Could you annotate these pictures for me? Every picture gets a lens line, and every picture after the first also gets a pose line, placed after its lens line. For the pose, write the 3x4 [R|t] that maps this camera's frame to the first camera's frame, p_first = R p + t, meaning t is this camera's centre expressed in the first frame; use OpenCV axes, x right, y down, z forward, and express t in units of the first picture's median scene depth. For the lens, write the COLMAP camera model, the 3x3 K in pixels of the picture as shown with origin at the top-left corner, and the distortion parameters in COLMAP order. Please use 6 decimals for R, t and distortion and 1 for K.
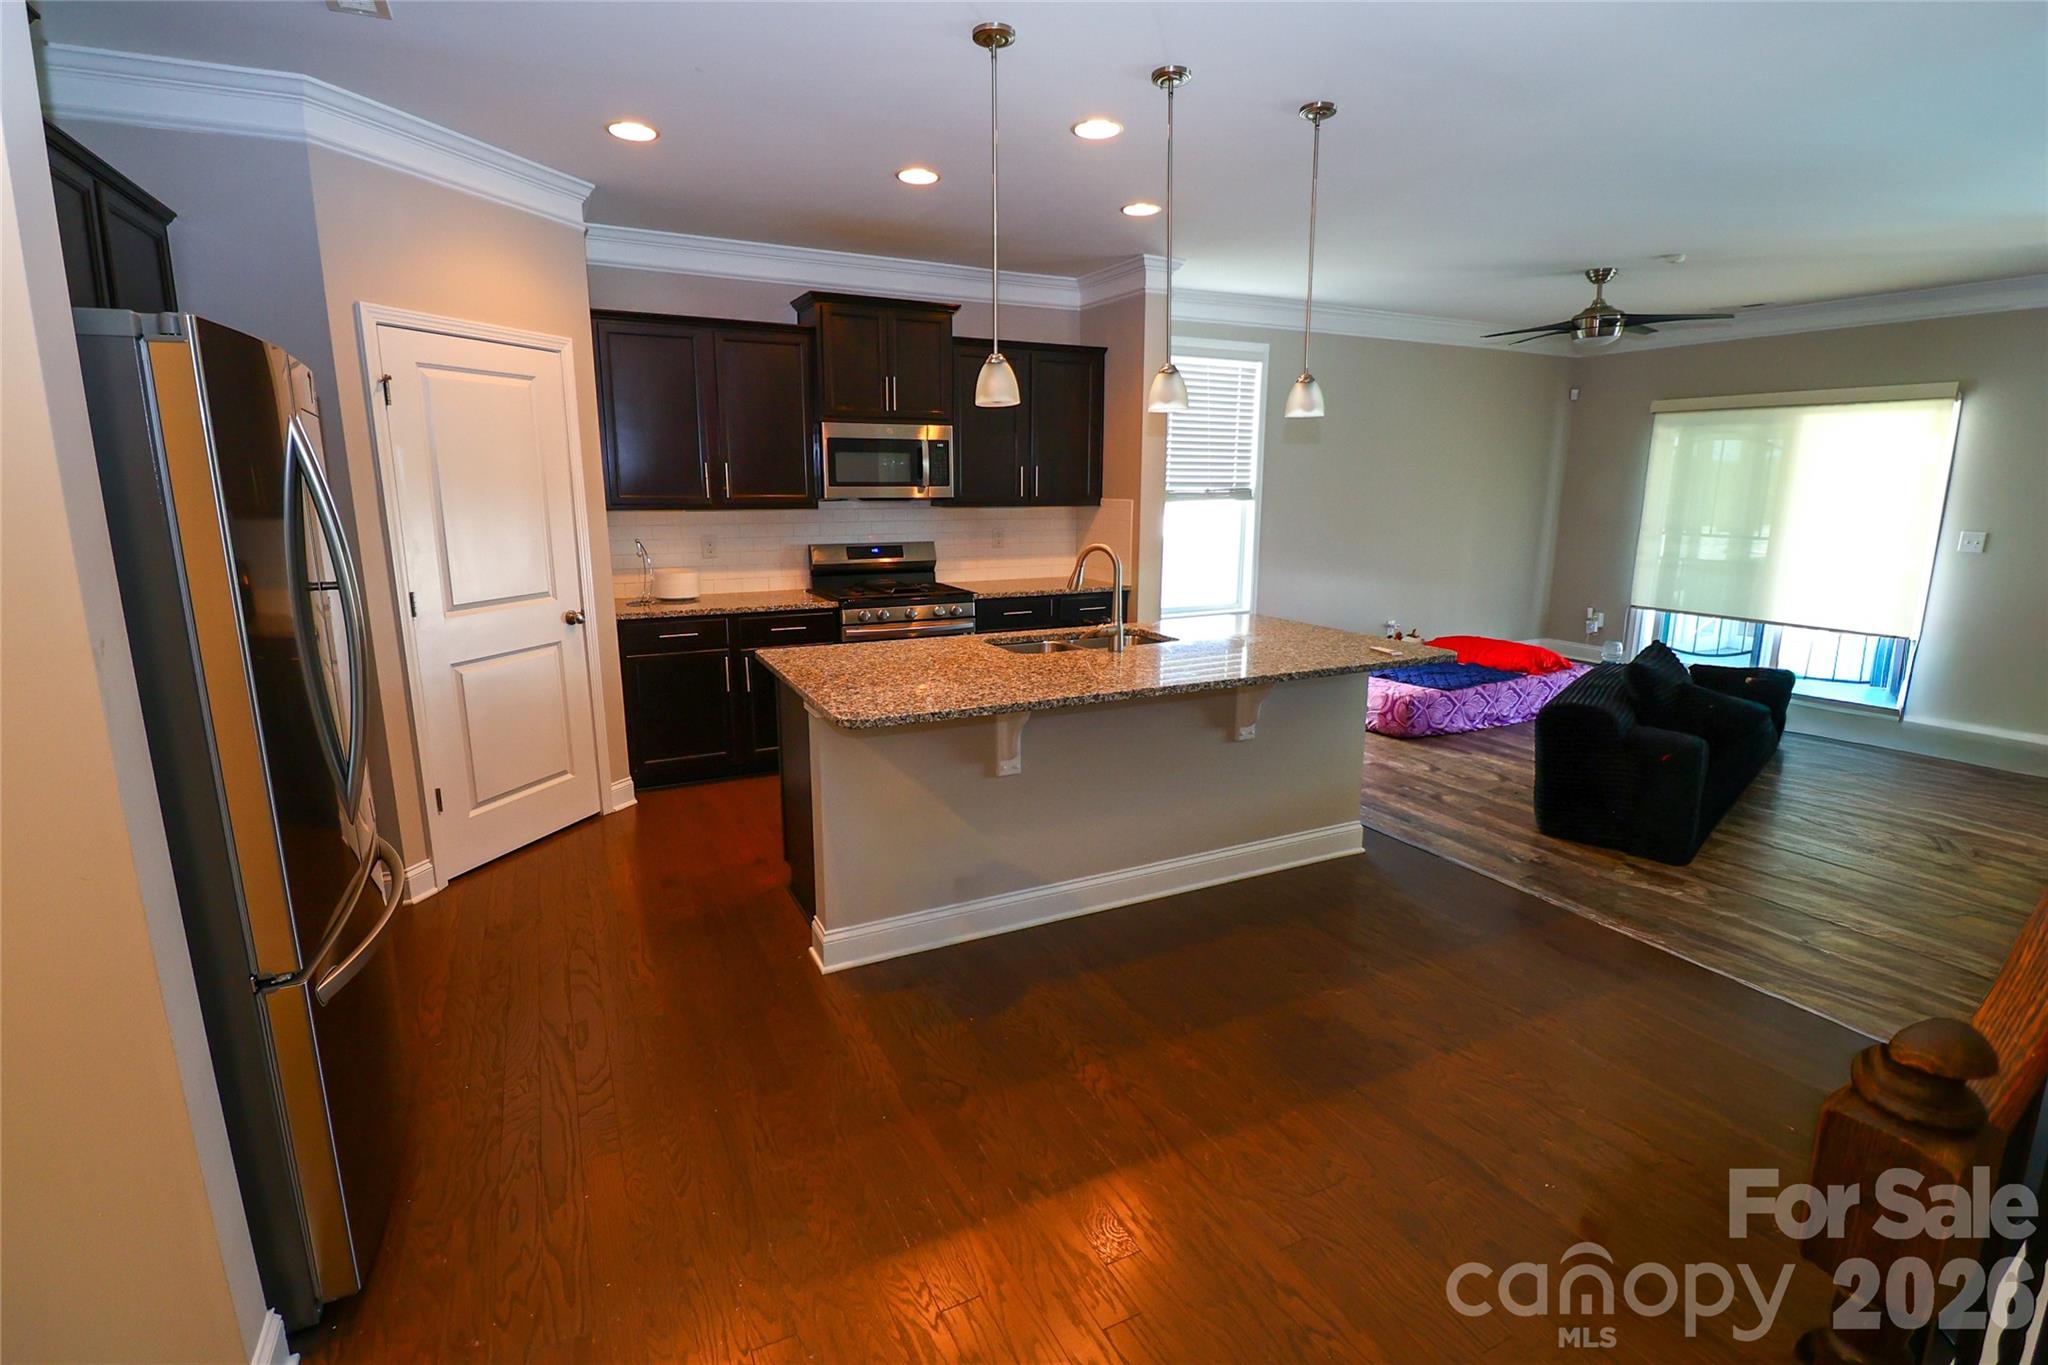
lens RADIAL K [[940.8, 0, 1023.4], [0, 940.8, 674.7], [0, 0, 1]] dist [-0.002833, -0.008763]
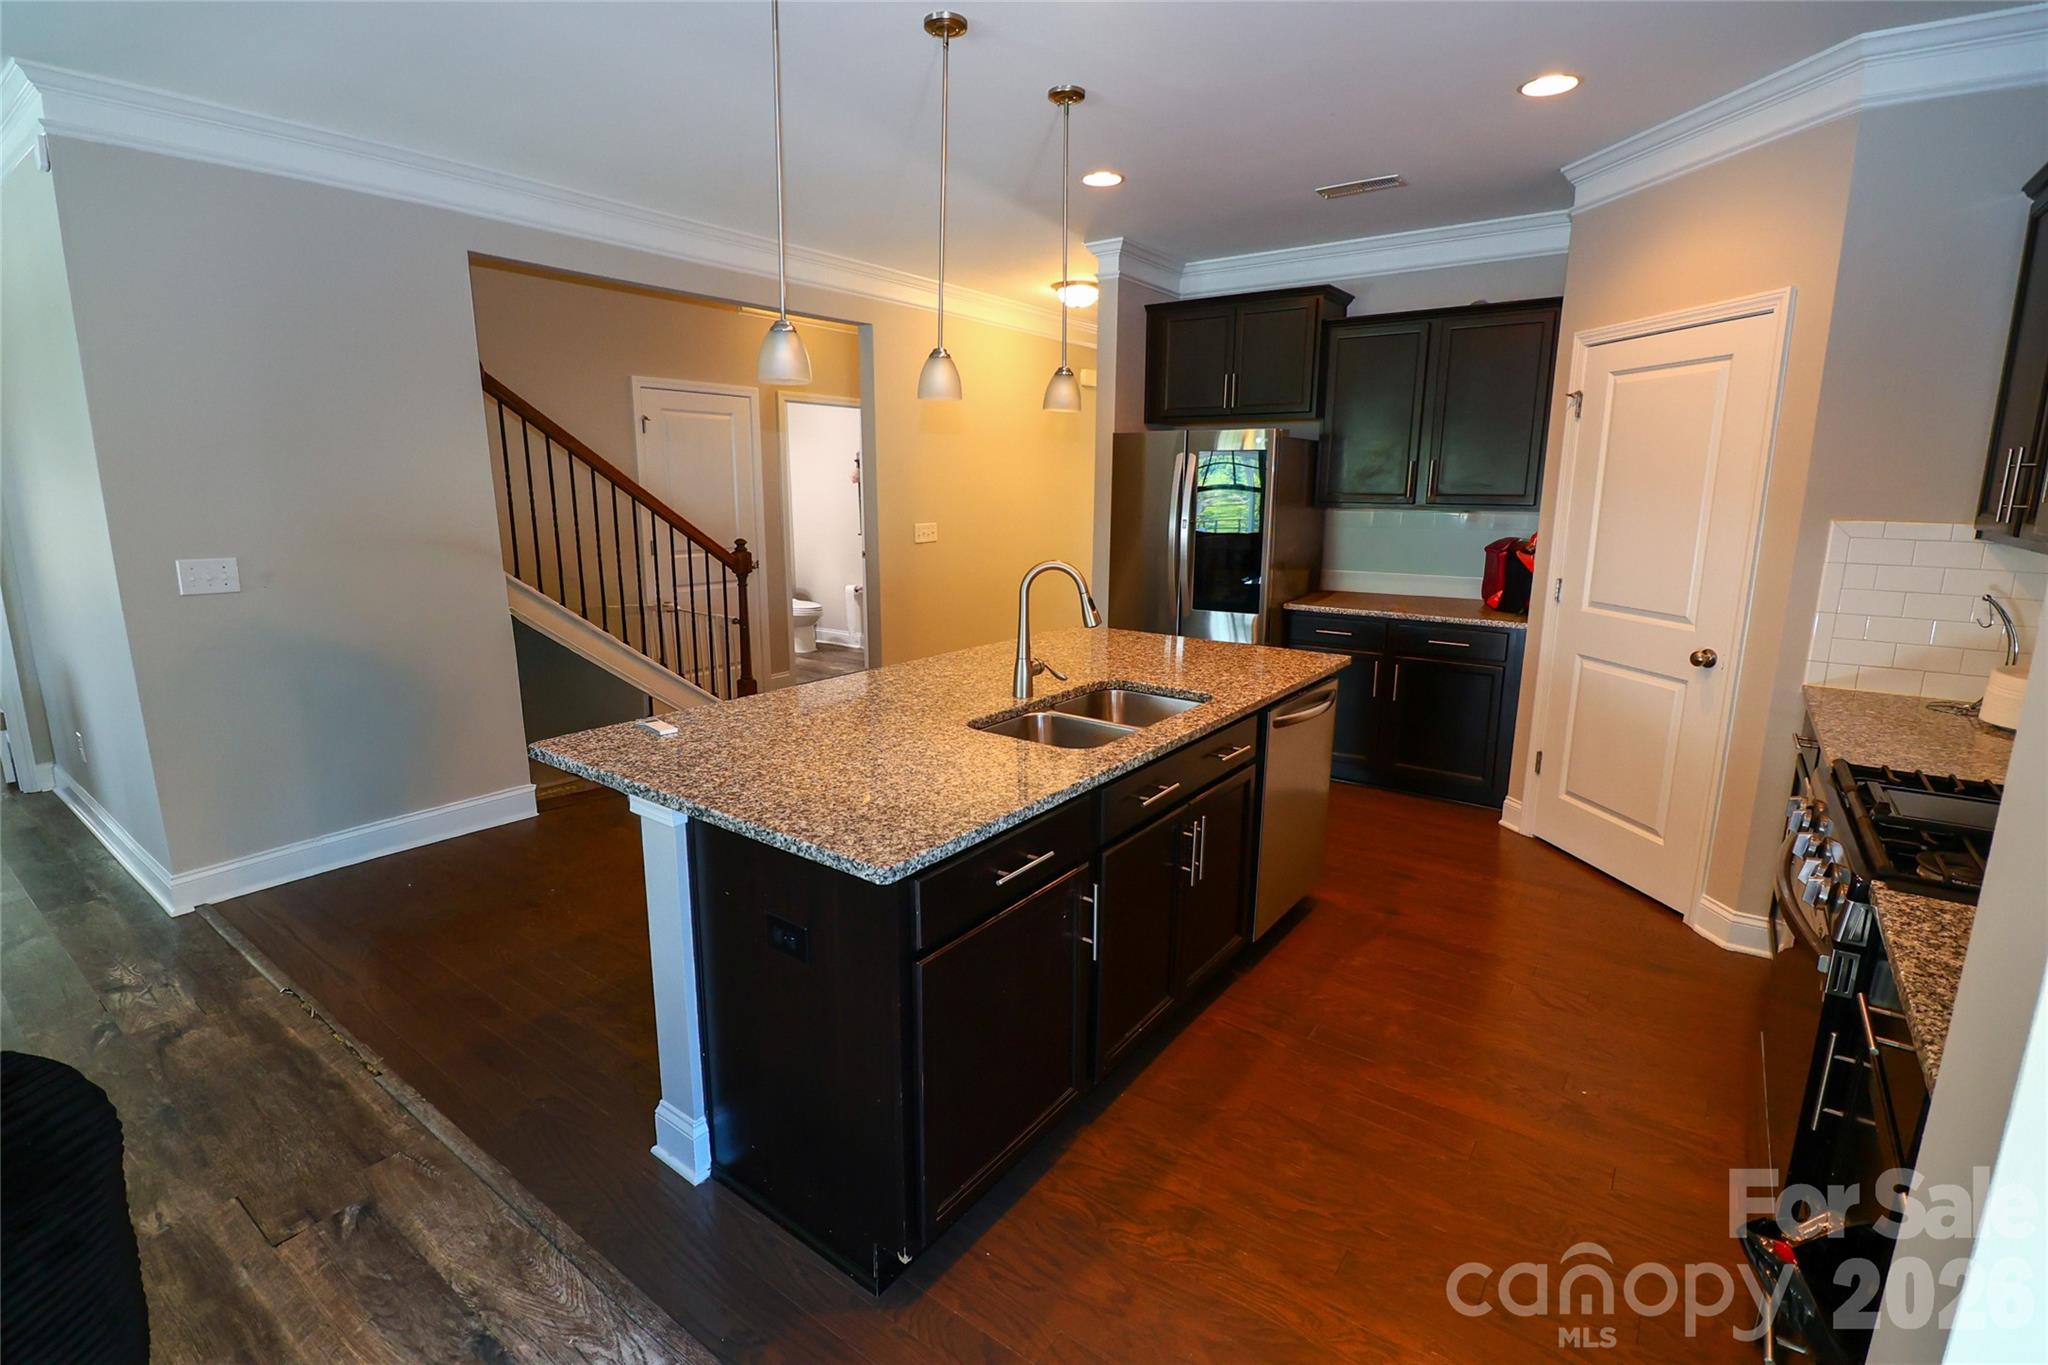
lens RADIAL K [[940.8, 0, 1023.2], [0, 940.8, 677.1], [0, 0, 1]] dist [-0.002833, -0.008763]
pose [[-0.888420, 0.085934, -0.450917, 0.299895], [-0.101585, 0.921157, 0.375699, -0.222556], [0.447651, 0.379585, -0.809645, 1.090237]]
